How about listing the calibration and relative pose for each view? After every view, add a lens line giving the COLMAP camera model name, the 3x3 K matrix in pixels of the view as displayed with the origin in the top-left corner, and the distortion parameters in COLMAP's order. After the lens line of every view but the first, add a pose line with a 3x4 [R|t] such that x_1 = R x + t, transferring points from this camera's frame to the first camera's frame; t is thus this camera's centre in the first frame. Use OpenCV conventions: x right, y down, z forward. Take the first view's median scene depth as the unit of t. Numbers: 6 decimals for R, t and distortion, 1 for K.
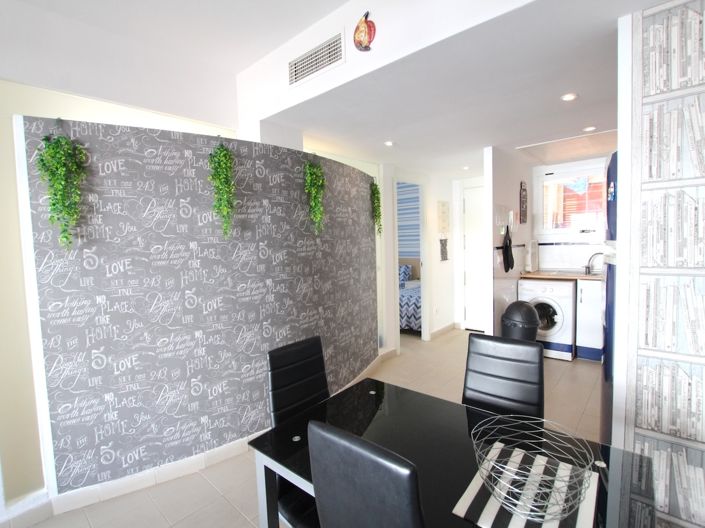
lens RADIAL K [[376.0, 0, 352.5], [0, 376.0, 264.0], [0, 0, 1]] dist [-0.028937, 0.000359]
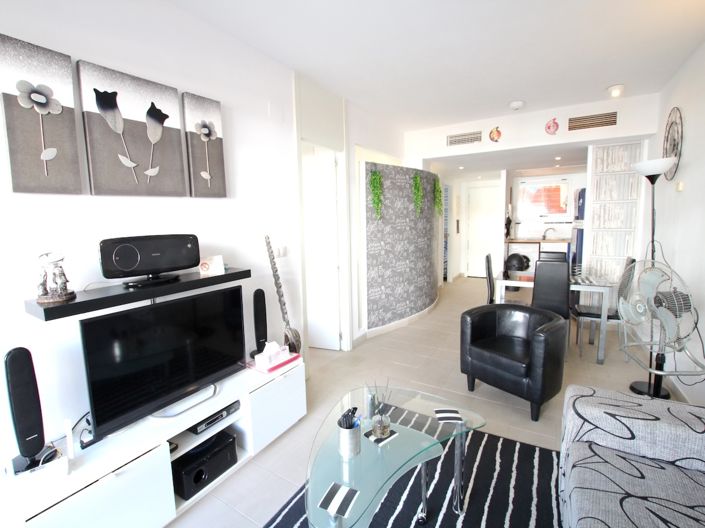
lens RADIAL K [[376.0, 0, 352.5], [0, 376.0, 264.0], [0, 0, 1]] dist [-0.028937, 0.000359]
pose [[0.977428, -0.011757, 0.210942, -1.316676], [0.001525, 0.998817, 0.048602, 0.108198], [-0.211264, -0.047183, 0.976290, -1.161456]]
